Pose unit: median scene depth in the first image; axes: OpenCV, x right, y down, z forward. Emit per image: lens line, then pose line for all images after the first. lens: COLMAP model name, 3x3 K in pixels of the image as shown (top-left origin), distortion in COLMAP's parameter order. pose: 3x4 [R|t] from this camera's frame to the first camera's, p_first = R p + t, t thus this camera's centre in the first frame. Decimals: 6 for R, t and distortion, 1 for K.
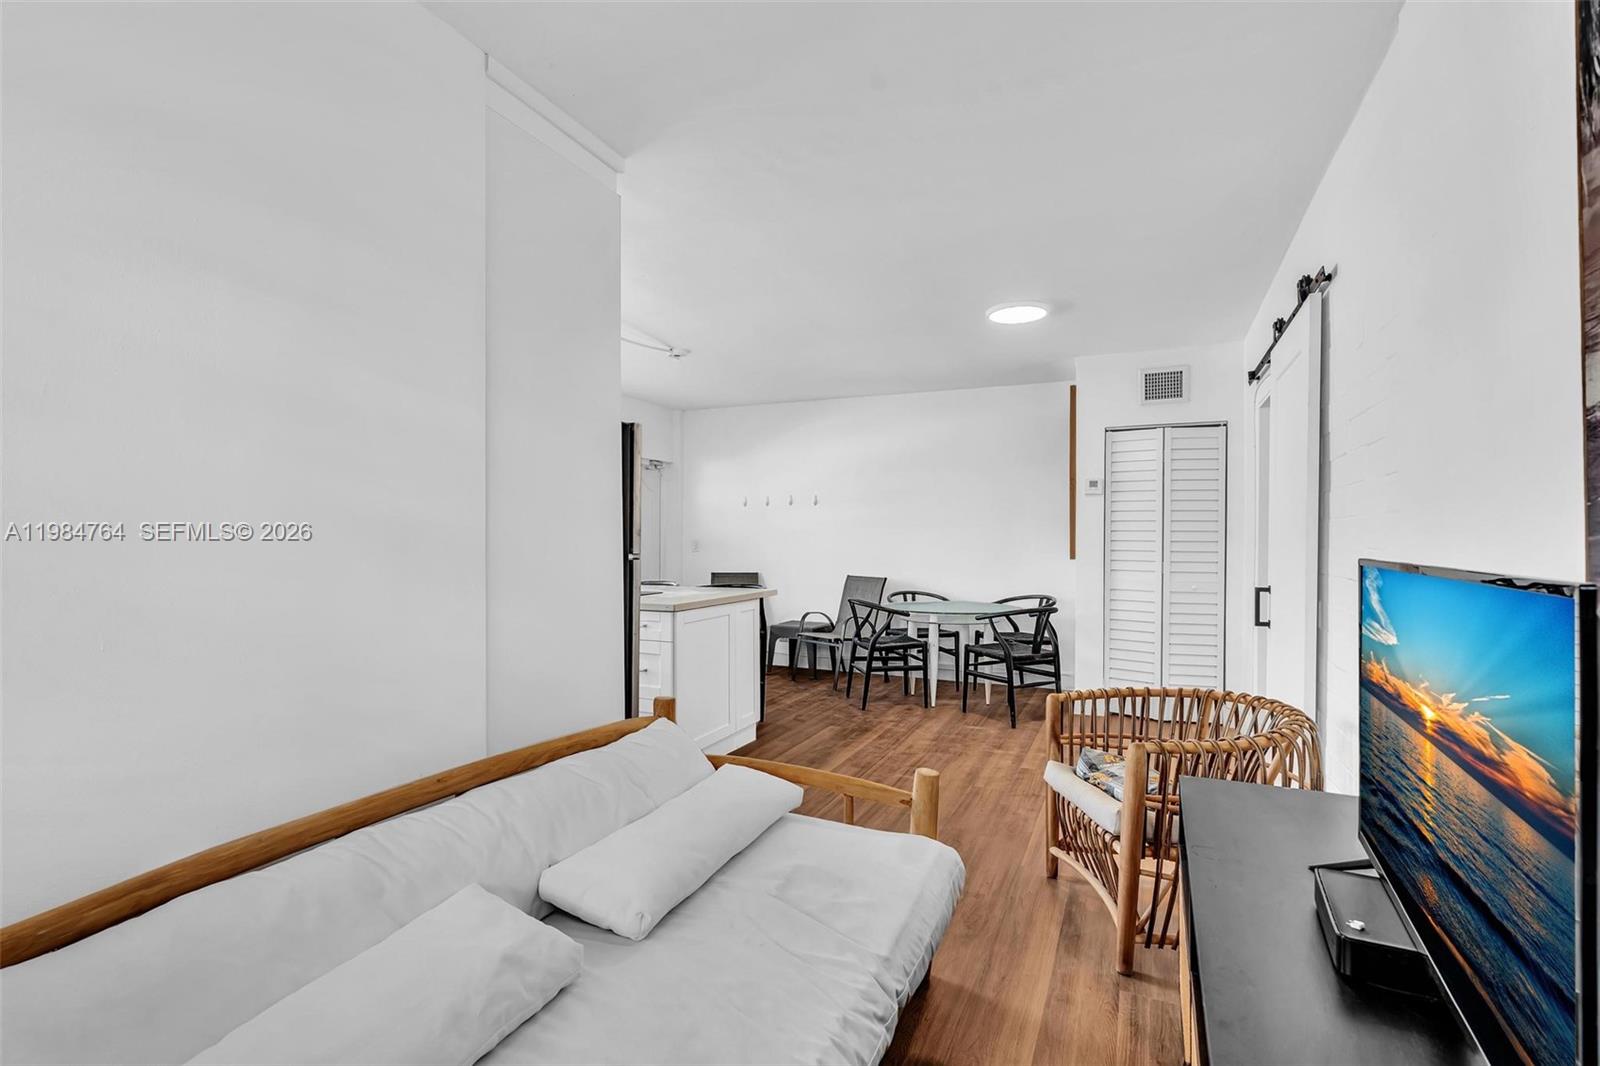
lens RADIAL K [[742.9, 0, 796.6], [0, 742.9, 540.3], [0, 0, 1]] dist [-0.000764, 0.000229]
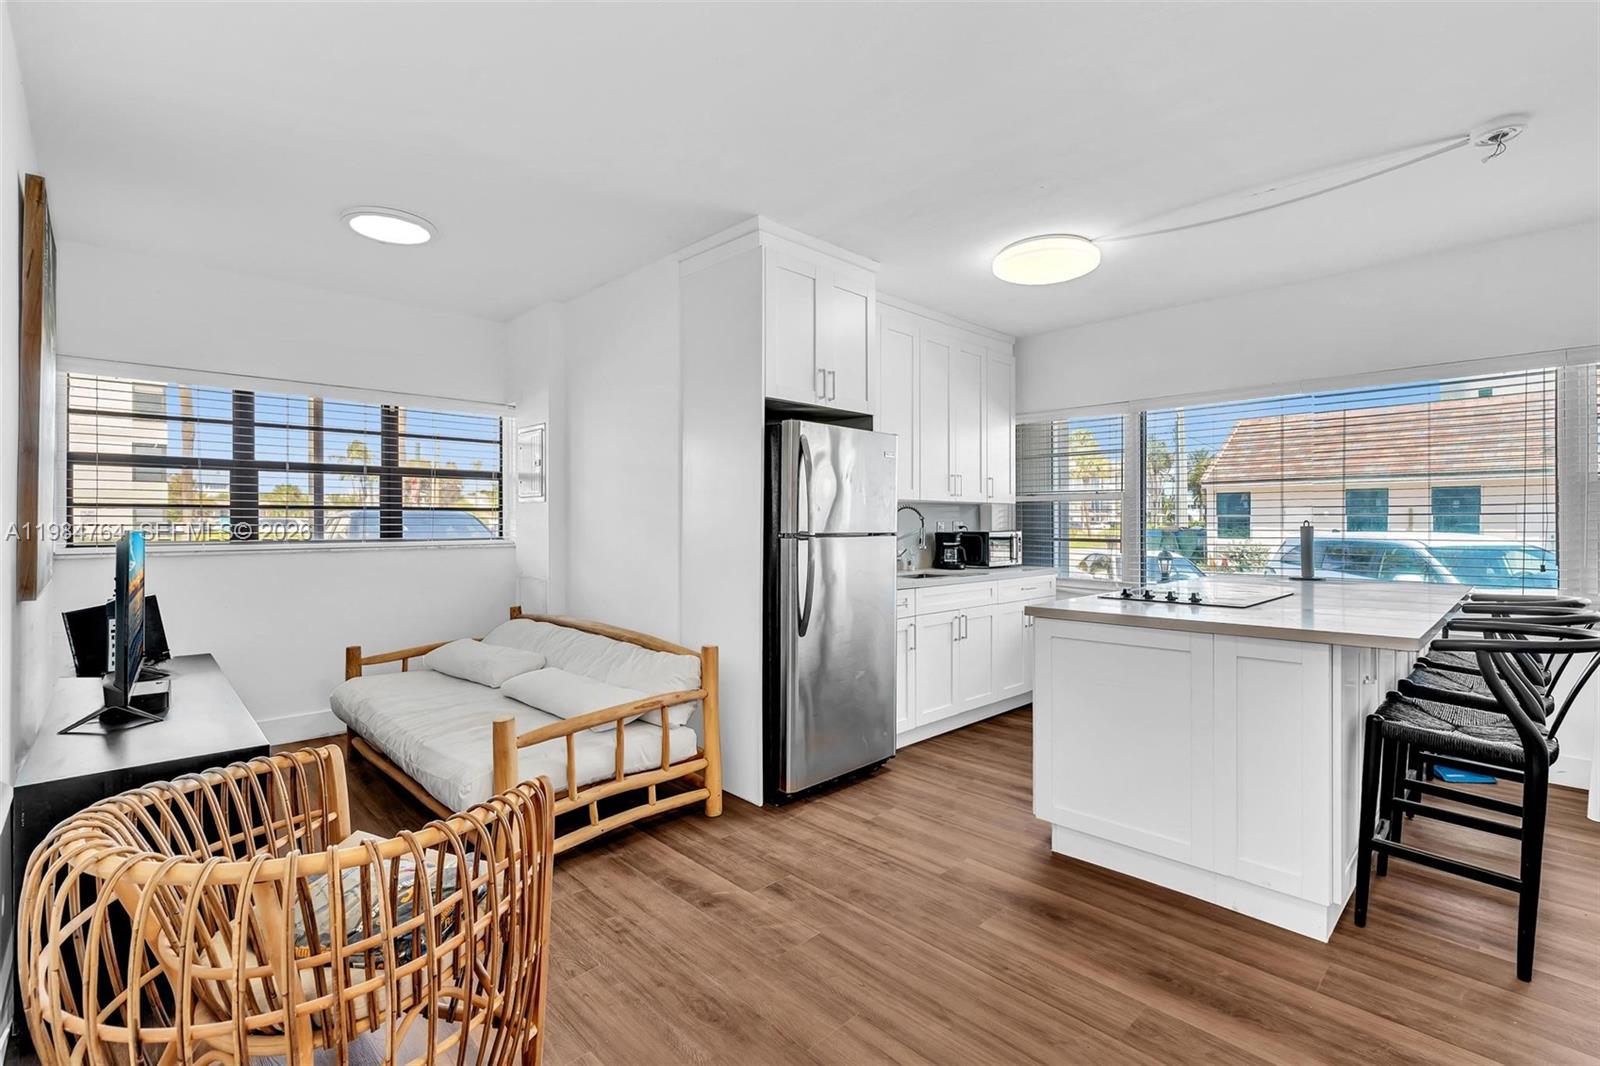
lens RADIAL K [[722.0, 0, 803.4], [0, 722.0, 523.7], [0, 0, 1]] dist [-0.002520, 0.000771]
pose [[-0.357835, -0.001732, -0.933783, 0.443932], [-0.002120, 0.999997, -0.001042, 0.002690], [0.933782, 0.001607, -0.357838, 0.769758]]
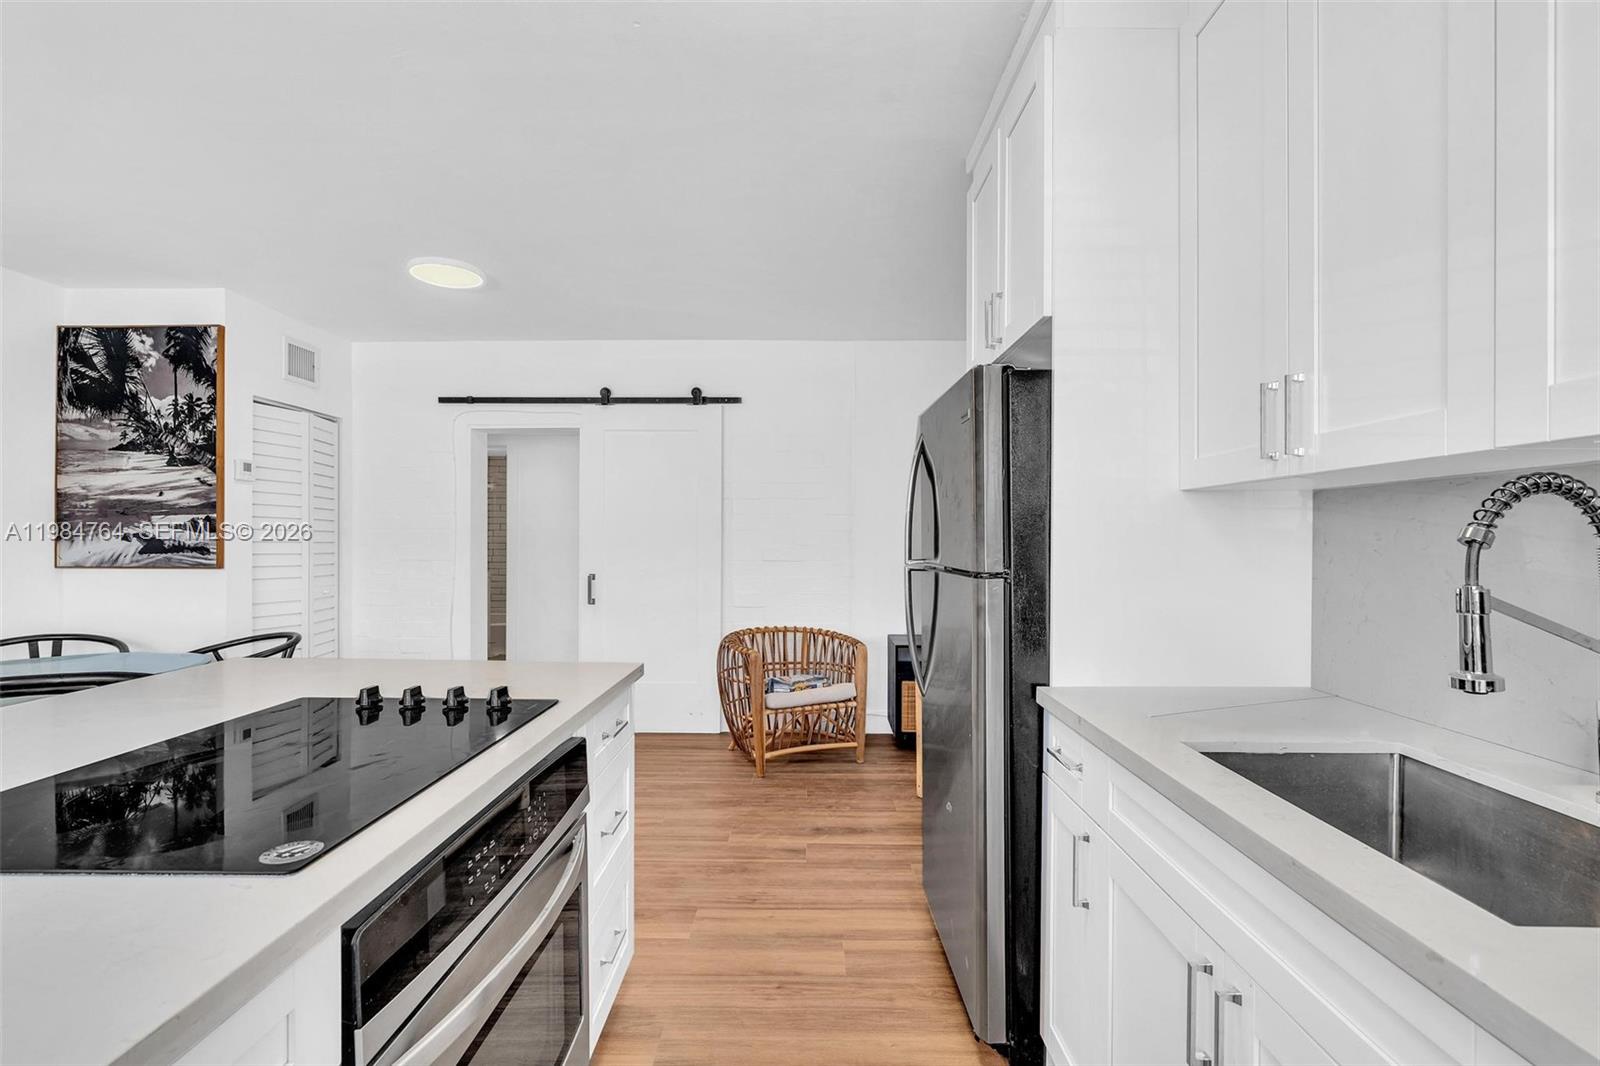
lens RADIAL K [[718.2, 0, 802.0], [0, 718.2, 540.5], [0, 0, 1]] dist [-0.001280, 0.000505]
pose [[-0.413823, -0.004374, 0.910347, -0.515794], [-0.002277, 0.999990, 0.003770, -0.005146], [-0.910355, -0.000513, -0.413829, 0.815161]]
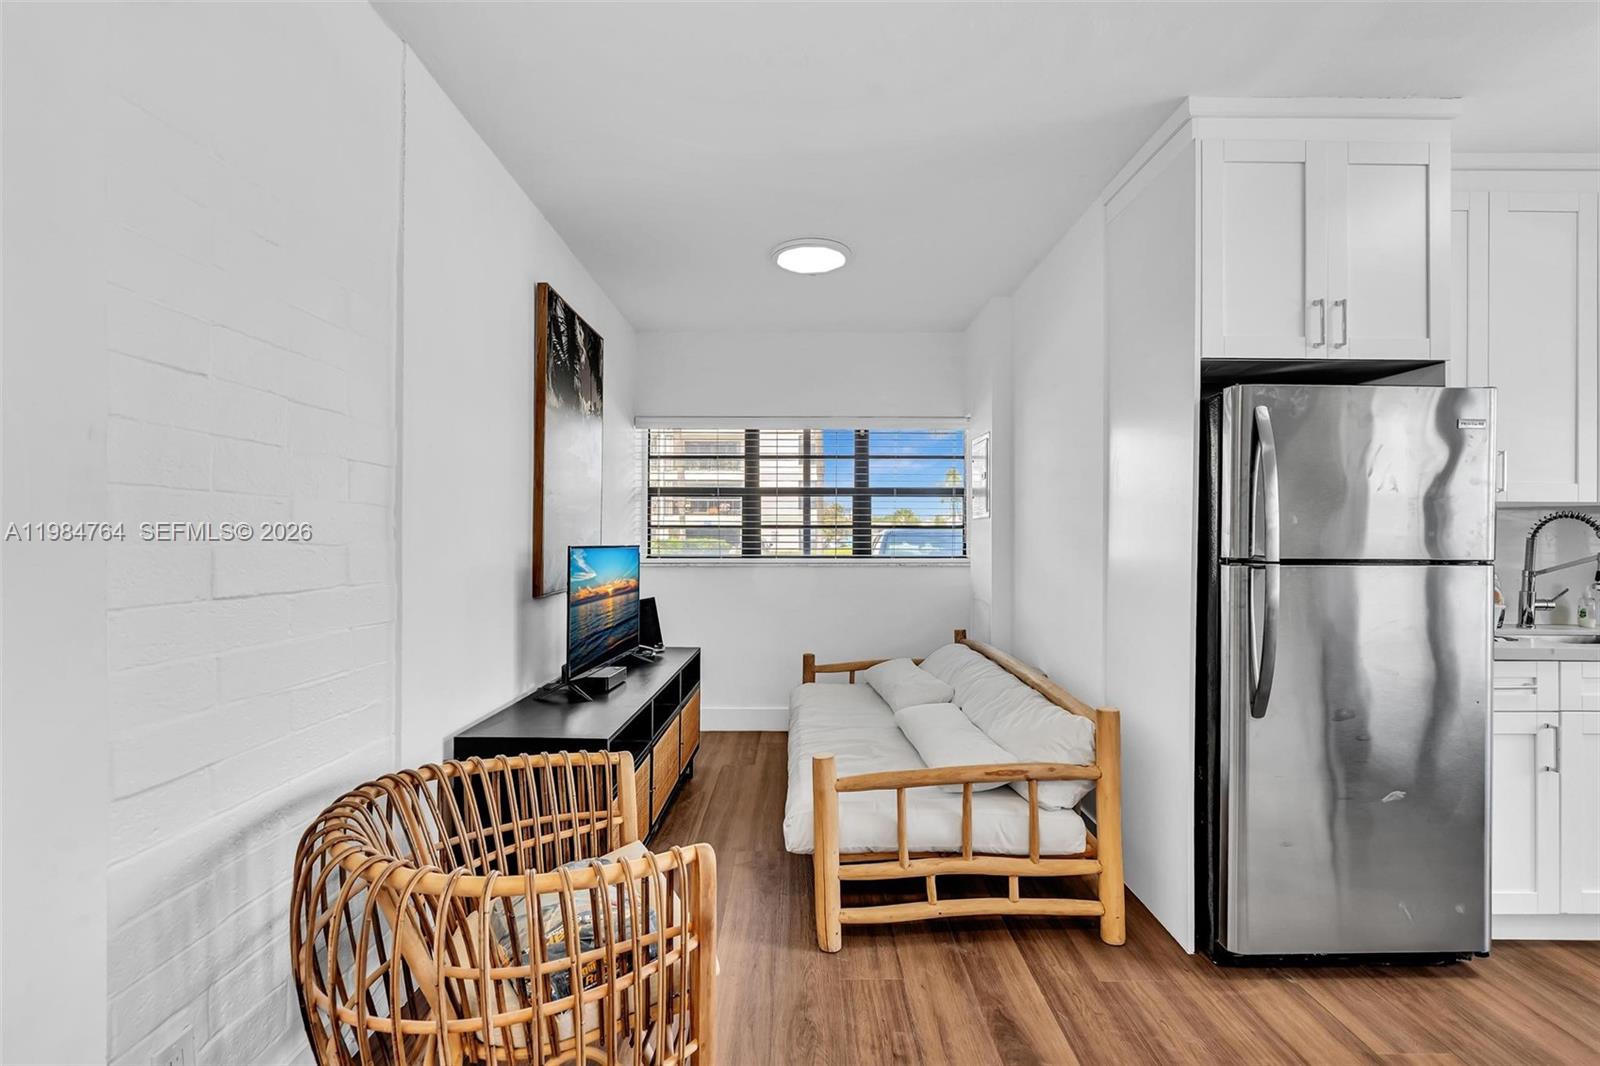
lens RADIAL K [[728.4, 0, 800.3], [0, 728.4, 539.7], [0, 0, 1]] dist [0.001057, 0.000864]
pose [[-0.906310, -0.005234, -0.422581, 0.270405], [-0.005784, 0.999983, 0.000020, 0.001321], [0.422574, 0.002462, -0.906325, 0.806418]]
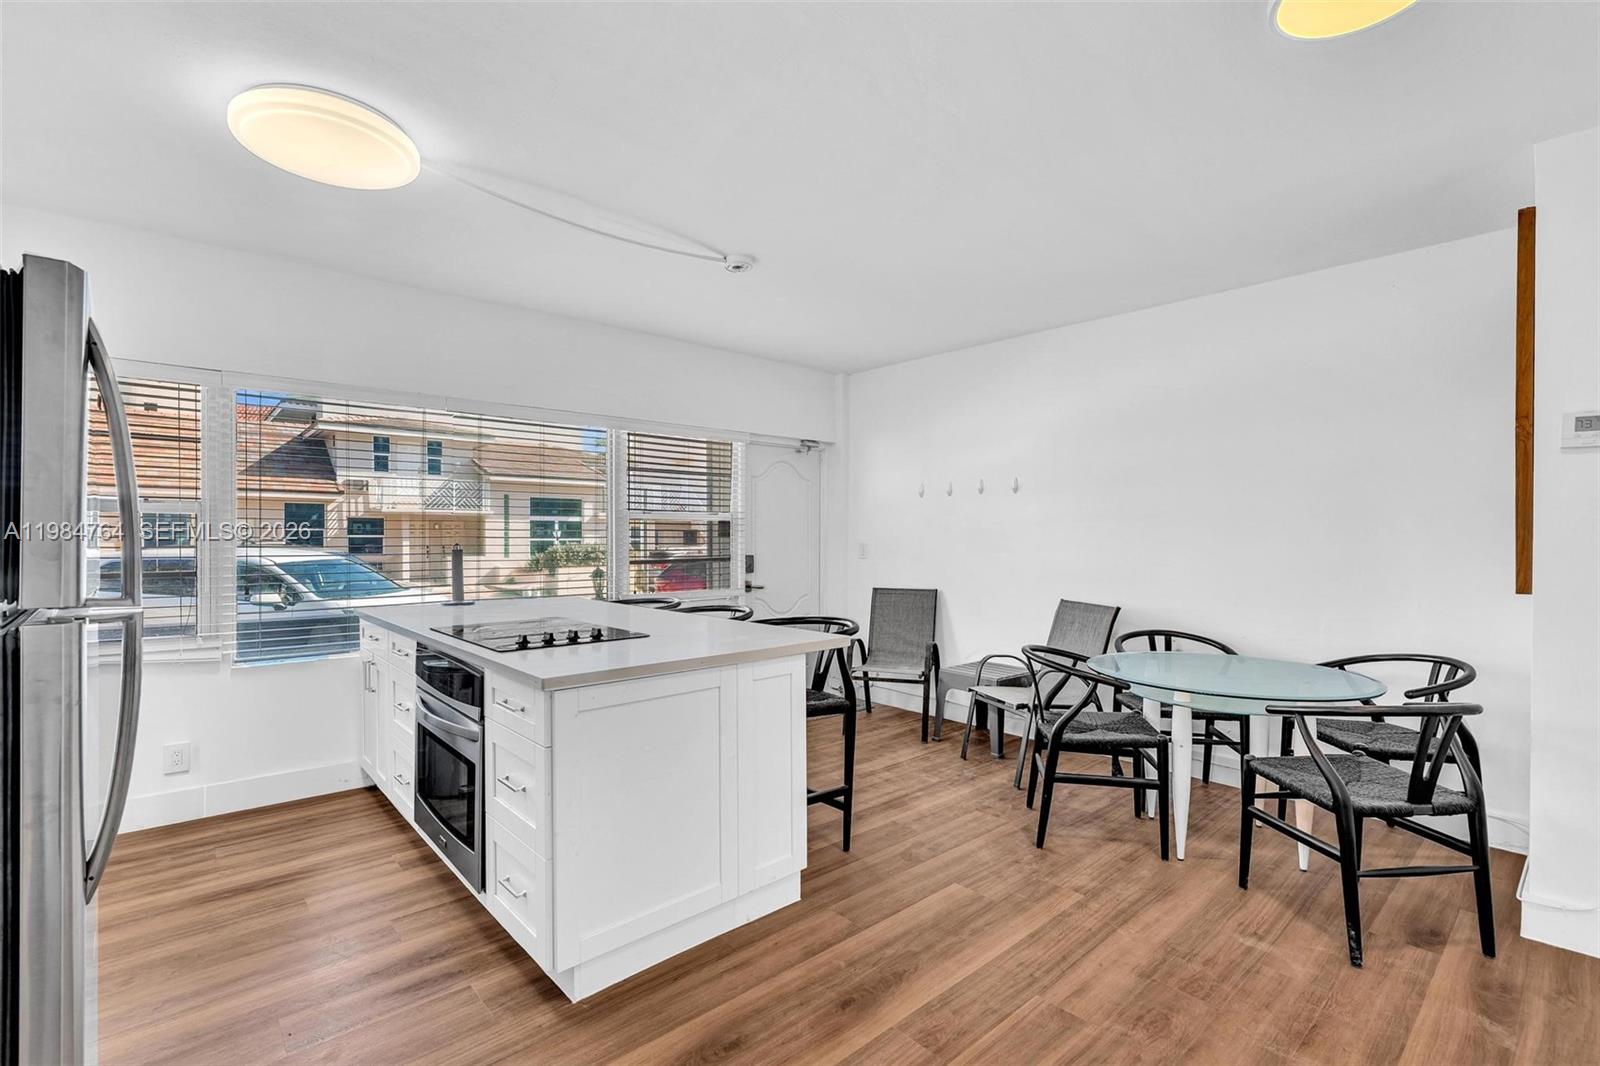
lens RADIAL K [[728.4, 0, 796.1], [0, 728.4, 542.0], [0, 0, 1]] dist [-0.004636, 0.000176]
pose [[0.917254, 0.002960, -0.398292, 0.148400], [-0.000548, 0.999981, 0.006169, -0.009203], [0.398302, -0.005440, 0.917238, 0.439978]]
